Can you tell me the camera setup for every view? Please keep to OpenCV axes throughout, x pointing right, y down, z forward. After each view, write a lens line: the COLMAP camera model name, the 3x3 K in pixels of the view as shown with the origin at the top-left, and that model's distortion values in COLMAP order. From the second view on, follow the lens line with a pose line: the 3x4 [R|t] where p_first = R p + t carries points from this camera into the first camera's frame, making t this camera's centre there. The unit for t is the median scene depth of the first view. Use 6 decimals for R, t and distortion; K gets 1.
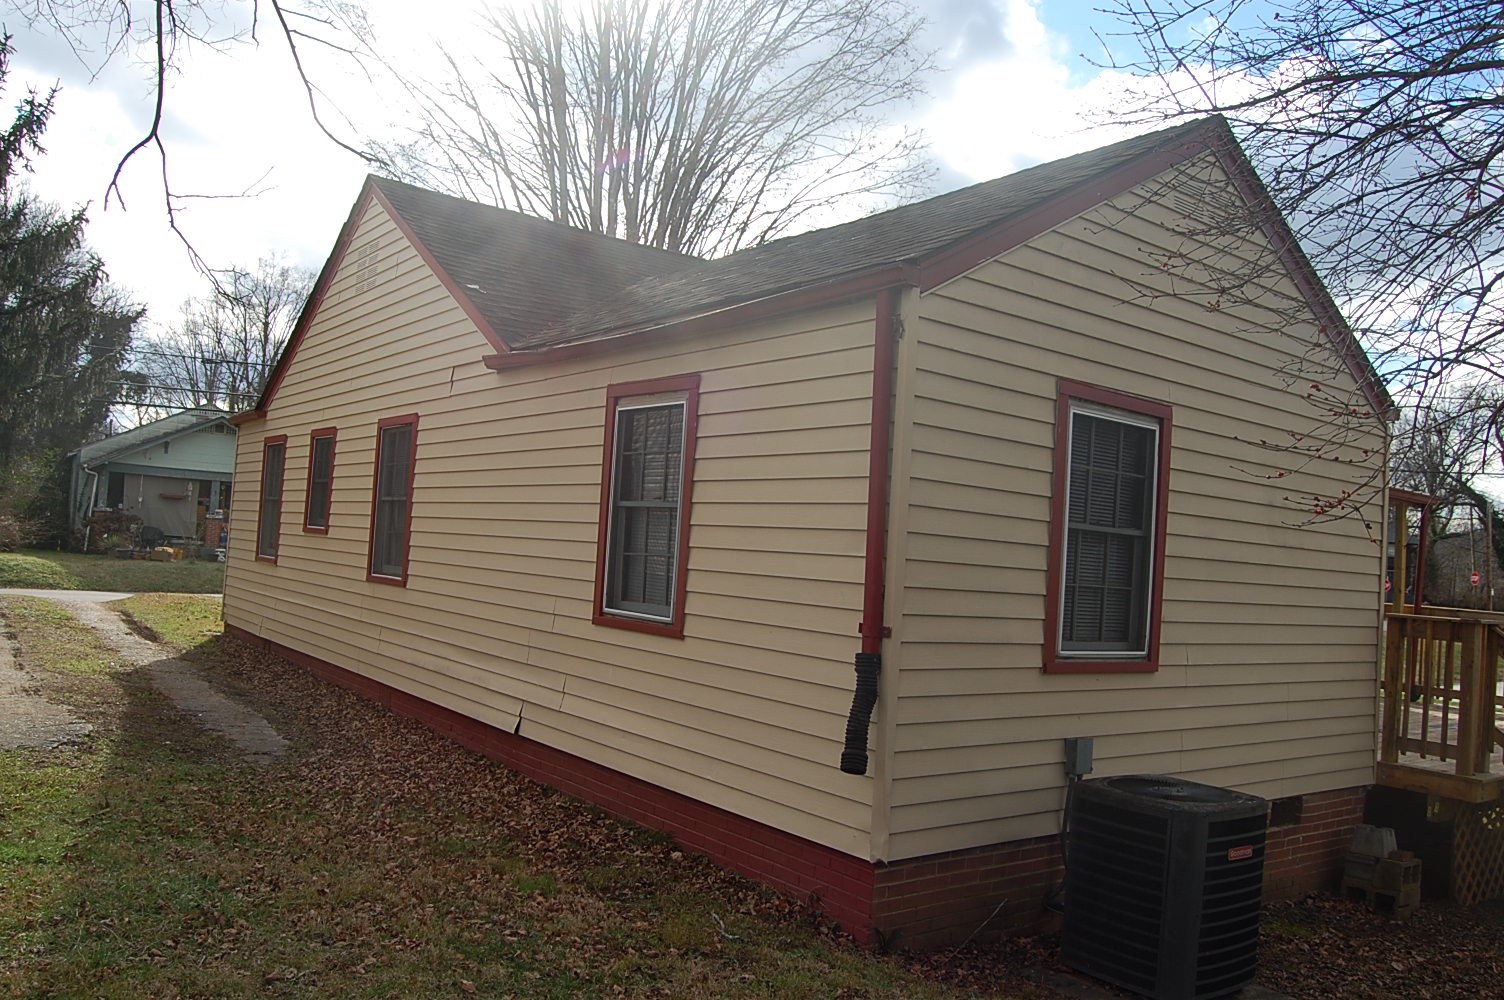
lens RADIAL K [[1170.7, 0, 752.0], [0, 1170.7, 500.0], [0, 0, 1]] dist [-0.101218, 0.007735]
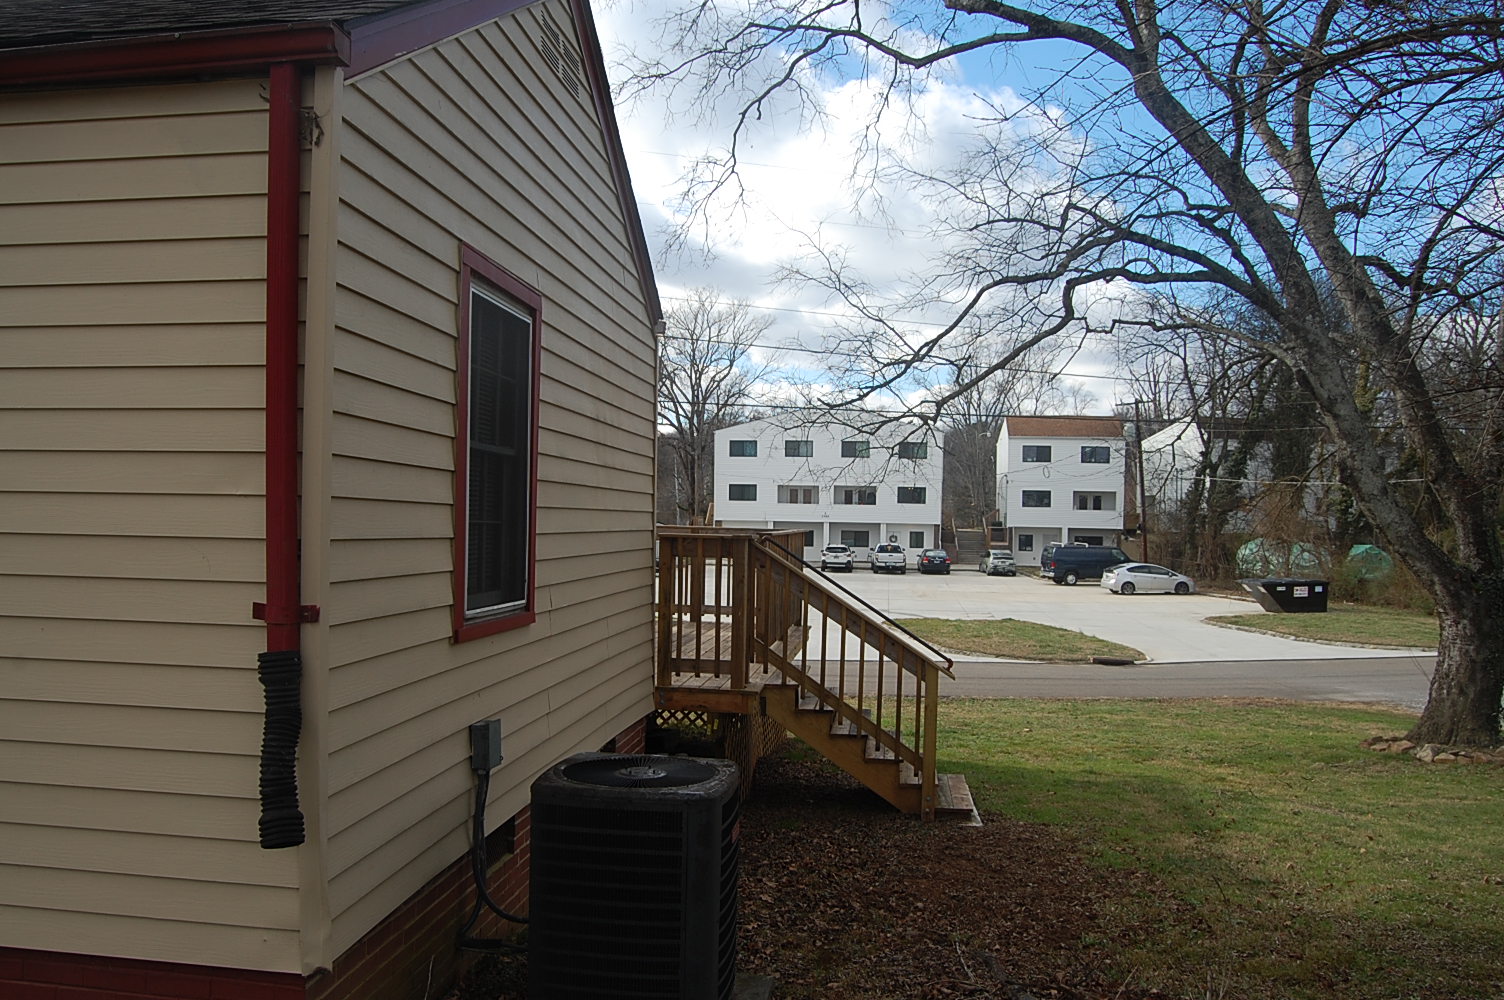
lens RADIAL K [[1170.7, 0, 752.0], [0, 1170.7, 500.0], [0, 0, 1]] dist [-0.101218, 0.007735]
pose [[0.691501, -0.043009, 0.721094, -0.142853], [-0.004533, 0.997948, 0.063869, 0.009824], [-0.722361, -0.047434, 0.689887, 0.349138]]
